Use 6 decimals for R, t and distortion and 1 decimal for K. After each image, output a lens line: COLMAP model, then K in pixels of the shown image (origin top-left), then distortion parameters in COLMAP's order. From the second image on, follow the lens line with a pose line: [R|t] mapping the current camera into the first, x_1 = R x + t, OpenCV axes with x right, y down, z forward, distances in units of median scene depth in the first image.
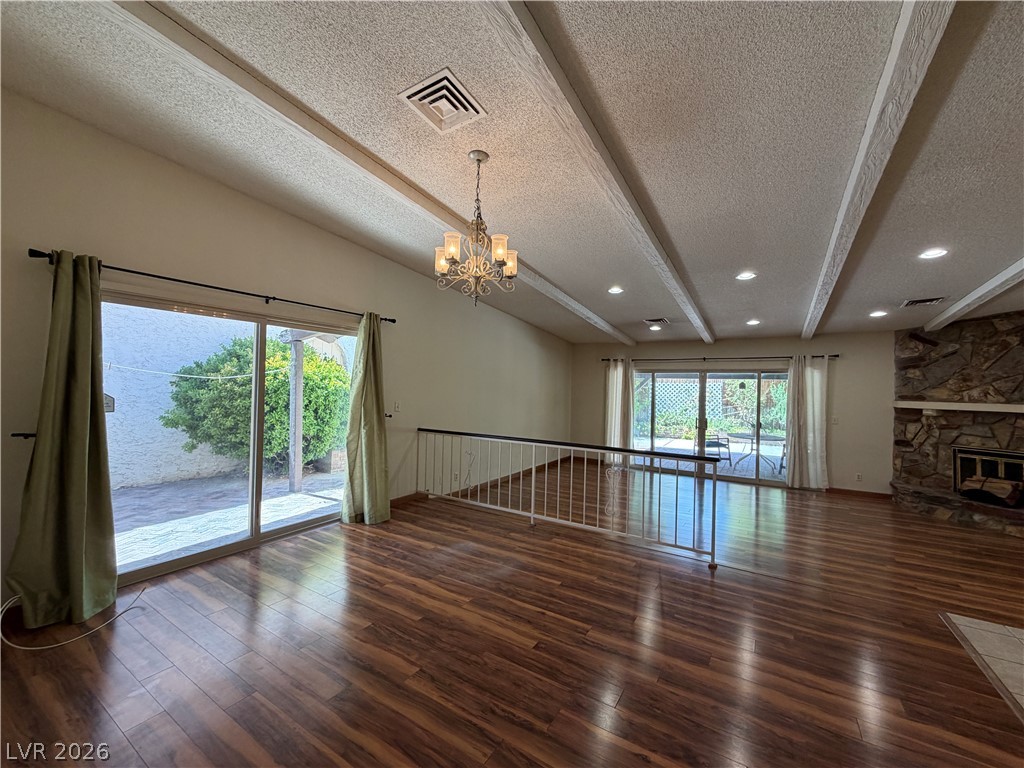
lens RADIAL K [[410.5, 0, 508.9], [0, 410.5, 385.9], [0, 0, 1]] dist [0.001429, -0.000508]
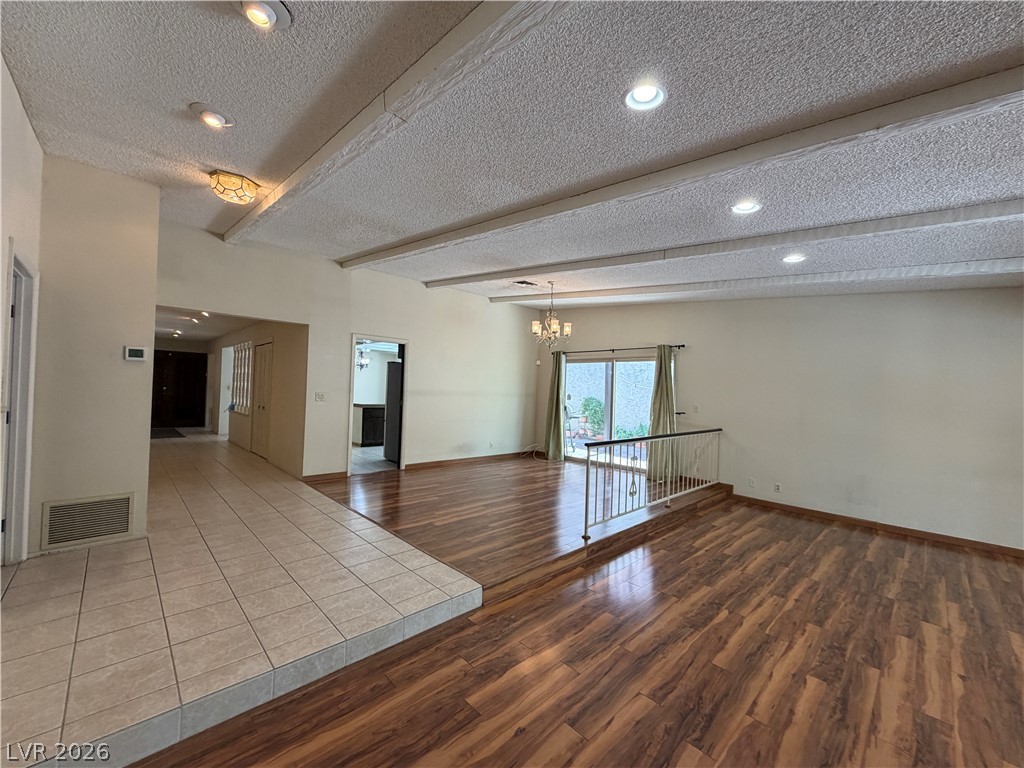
lens RADIAL K [[410.5, 0, 509.4], [0, 410.5, 382.8], [0, 0, 1]] dist [0.001429, -0.000508]
pose [[-0.231026, -0.033402, -0.972374, 0.869962], [-0.027893, 0.999227, -0.027697, 0.022372], [0.972548, 0.020724, -0.231779, 0.544149]]
